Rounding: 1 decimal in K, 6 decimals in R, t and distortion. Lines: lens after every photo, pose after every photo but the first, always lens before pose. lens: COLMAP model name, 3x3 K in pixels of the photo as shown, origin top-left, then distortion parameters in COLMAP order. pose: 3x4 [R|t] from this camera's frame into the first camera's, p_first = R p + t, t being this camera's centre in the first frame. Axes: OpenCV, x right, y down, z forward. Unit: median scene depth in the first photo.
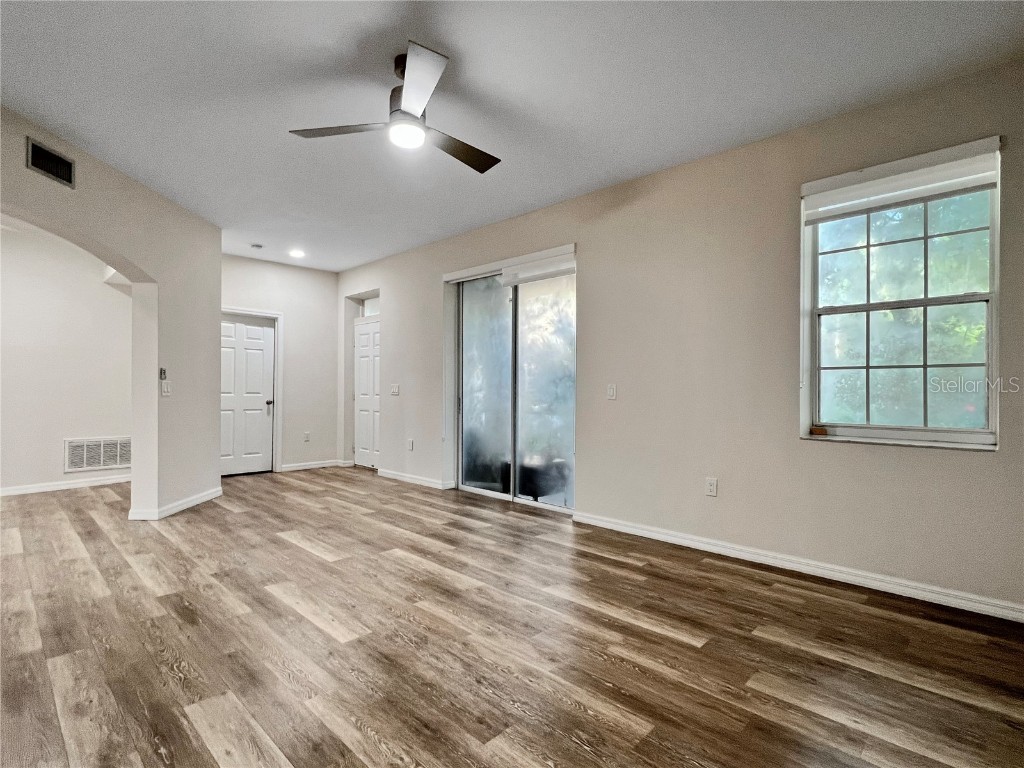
lens RADIAL K [[505.4, 0, 511.1], [0, 505.4, 387.0], [0, 0, 1]] dist [-0.000682, 0.000037]
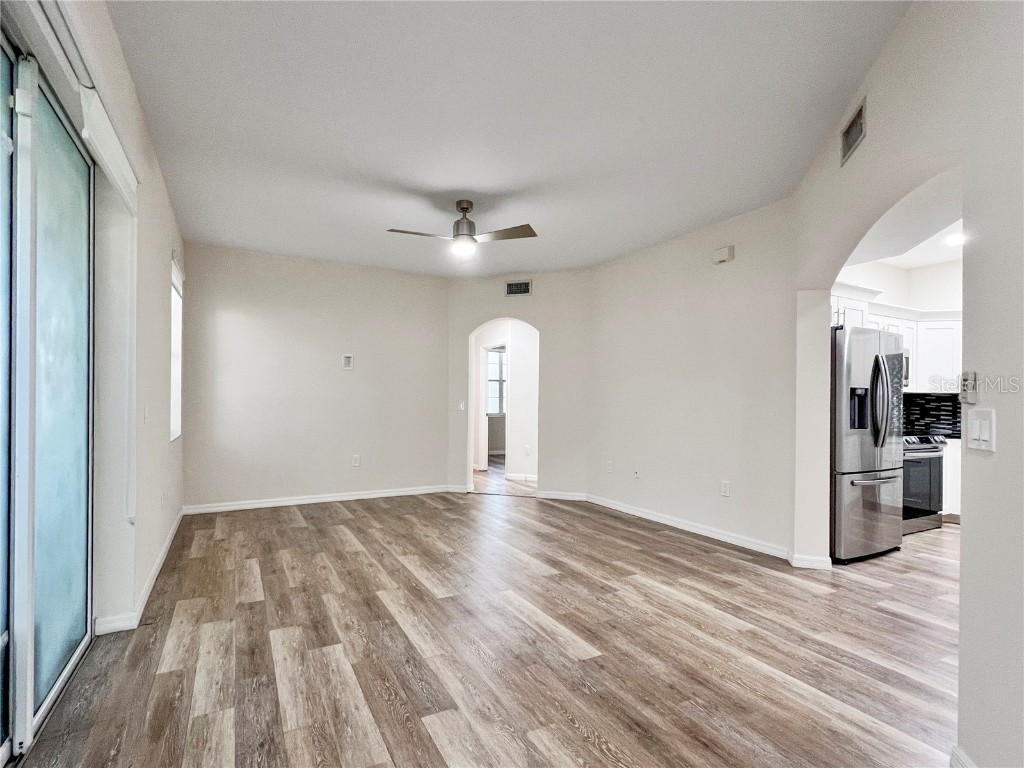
lens RADIAL K [[513.8, 0, 511.7], [0, 513.8, 403.1], [0, 0, 1]] dist [-0.001804, -0.000276]
pose [[-0.954409, -0.013395, 0.298202, -0.649088], [-0.012779, 0.999910, 0.004019, -0.016345], [-0.298229, 0.000025, -0.954494, 1.944406]]
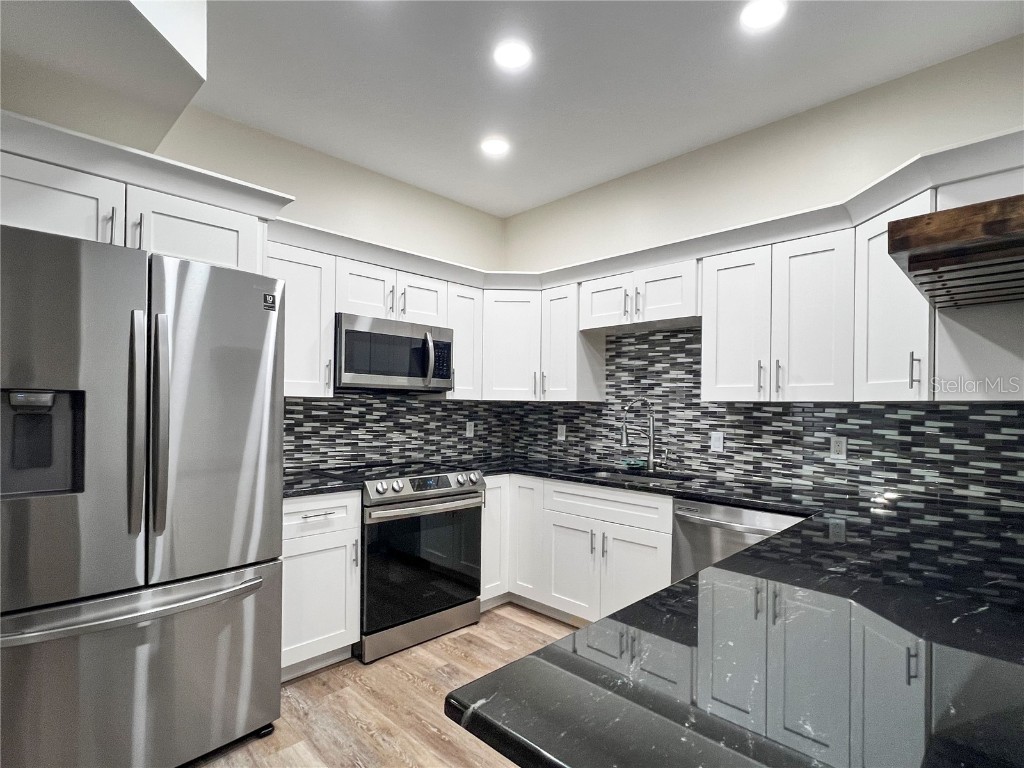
lens RADIAL K [[513.8, 0, 511.7], [0, 513.8, 403.1], [0, 0, 1]] dist [-0.001804, -0.000276]
pose [[-0.999736, -0.016257, 0.016223, -1.493634], [-0.016392, 0.999831, -0.008270, -0.046678], [-0.016086, -0.008534, -0.999834, 1.031190]]
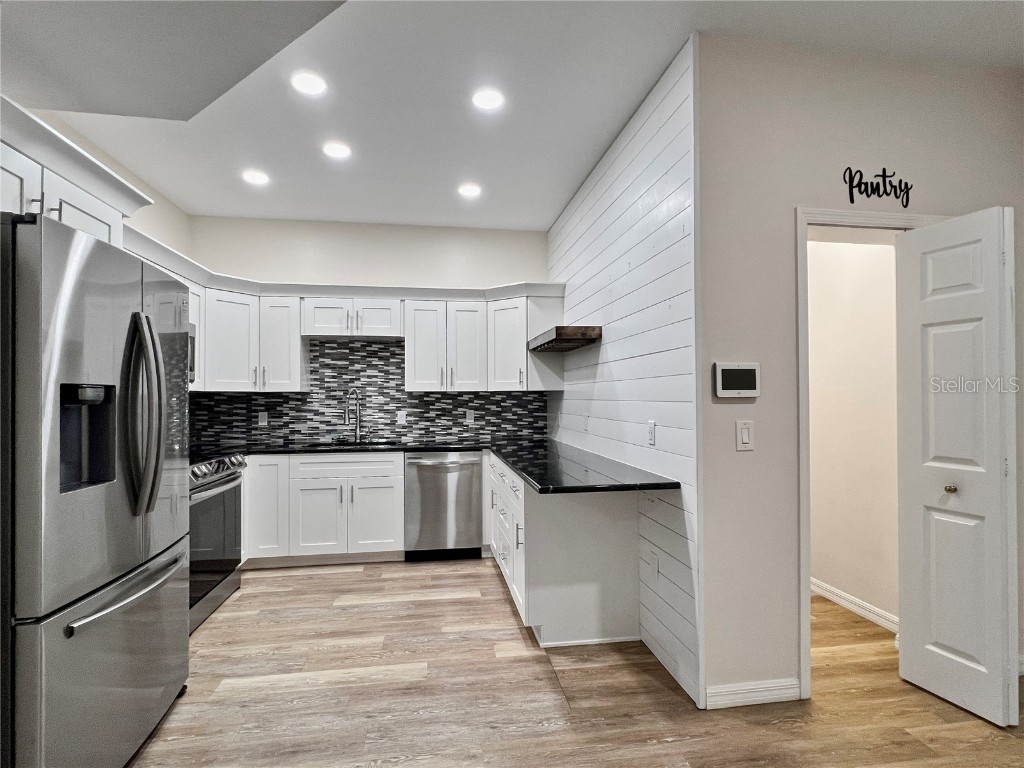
lens RADIAL K [[505.4, 0, 511.1], [0, 505.4, 387.0], [0, 0, 1]] dist [-0.000682, 0.000037]
pose [[-0.601170, -0.015998, -0.798961, -0.918129], [0.003541, 0.999736, -0.022682, -0.042541], [0.799113, -0.016465, -0.600955, 1.180857]]
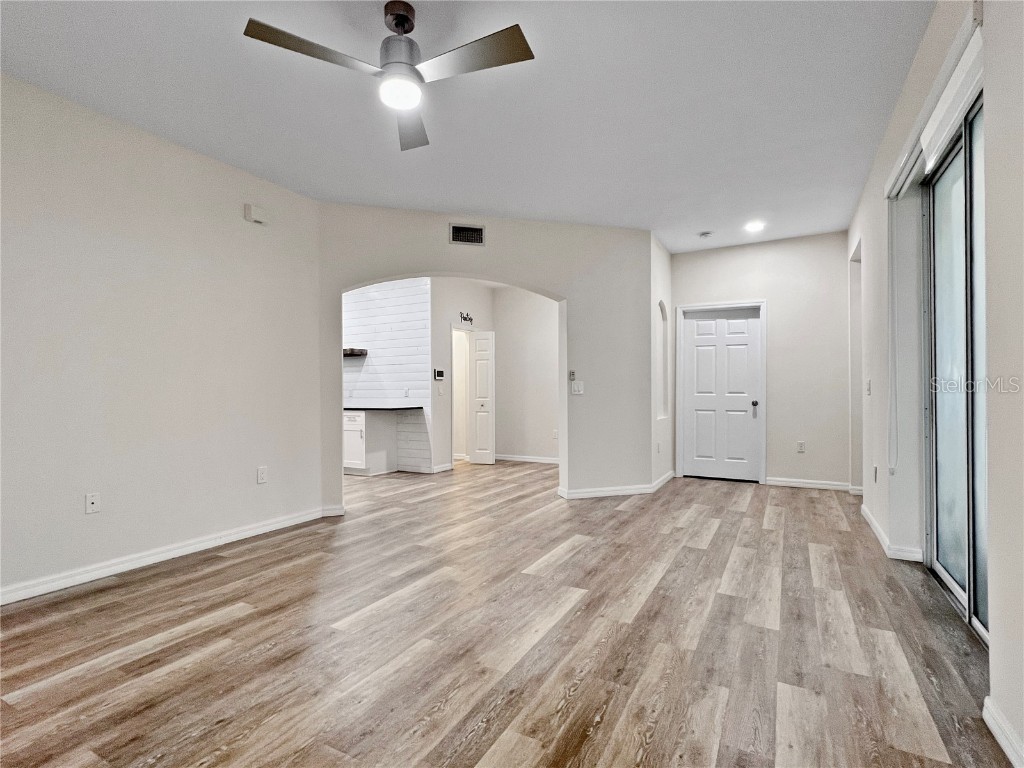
lens RADIAL K [[505.4, 0, 511.1], [0, 505.4, 387.0], [0, 0, 1]] dist [-0.000682, 0.000037]
pose [[0.268774, -0.013796, -0.963104, 0.534704], [0.009479, 0.999887, -0.011678, 0.017359], [0.963157, -0.005991, 0.268875, 0.738527]]
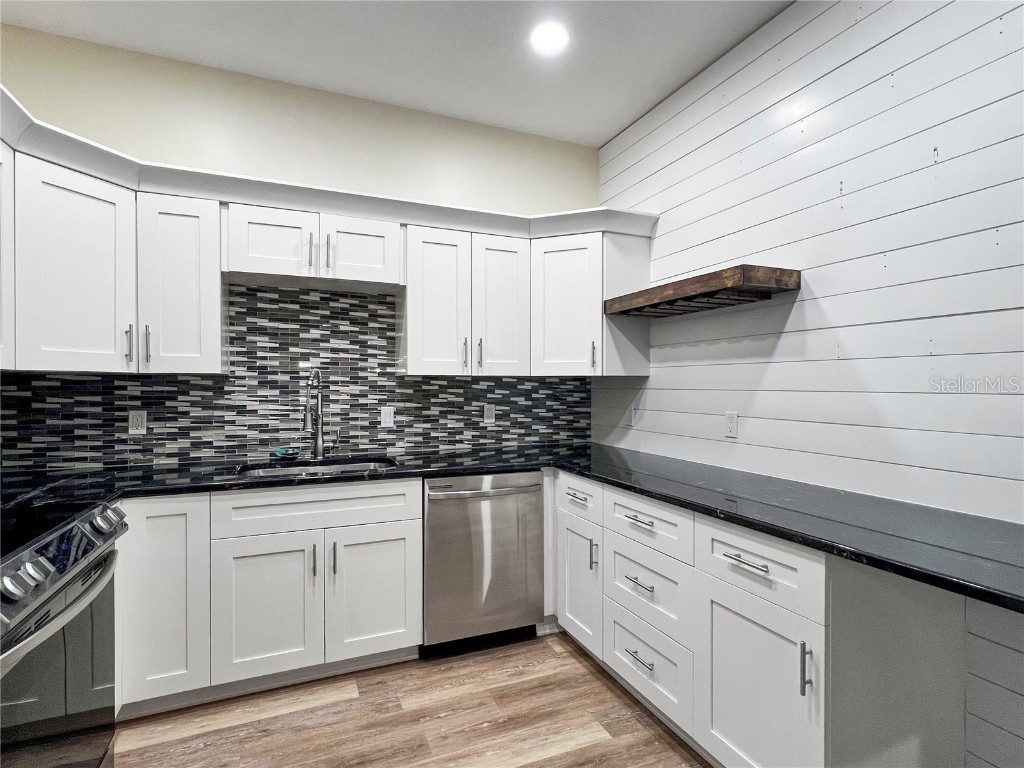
lens RADIAL K [[518.1, 0, 512.0], [0, 518.1, 384.0], [0, 0, 1]] dist [0.001275, 0.000139]
pose [[-0.388242, -0.003669, -0.921550, -1.107437], [-0.000805, 0.999993, -0.003643, -0.044784], [0.921557, -0.000672, -0.388243, 0.650172]]
